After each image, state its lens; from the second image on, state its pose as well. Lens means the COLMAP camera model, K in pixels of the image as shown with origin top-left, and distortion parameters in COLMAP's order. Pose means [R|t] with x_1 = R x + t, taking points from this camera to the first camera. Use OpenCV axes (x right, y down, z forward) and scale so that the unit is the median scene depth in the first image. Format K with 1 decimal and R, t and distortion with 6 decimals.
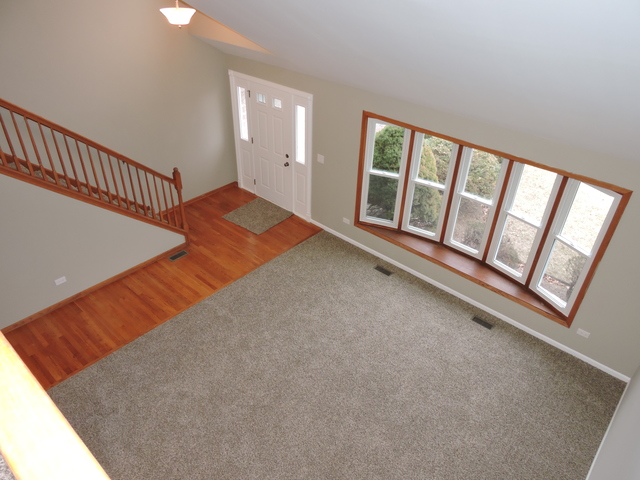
lens RADIAL K [[457.7, 0, 320.0], [0, 457.7, 240.0], [0, 0, 1]] dist [0.000847, 0.000943]
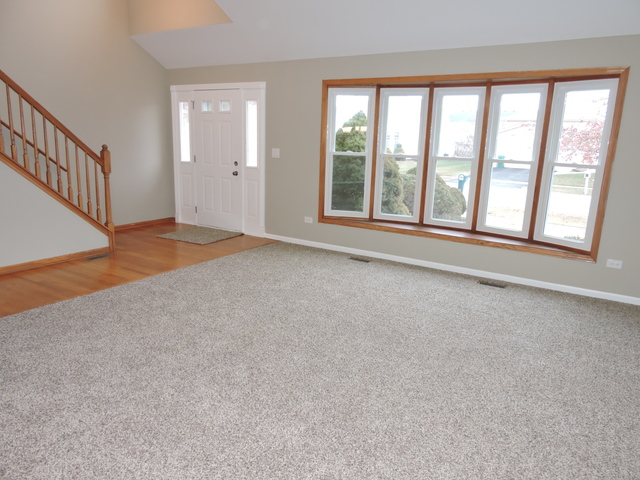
lens RADIAL K [[457.7, 0, 320.0], [0, 457.7, 240.0], [0, 0, 1]] dist [0.000847, 0.000943]
pose [[0.985933, -0.029201, 0.164573, -0.066738], [0.086877, 0.930697, -0.355324, 0.313669], [-0.142792, 0.364623, 0.920141, 0.224745]]
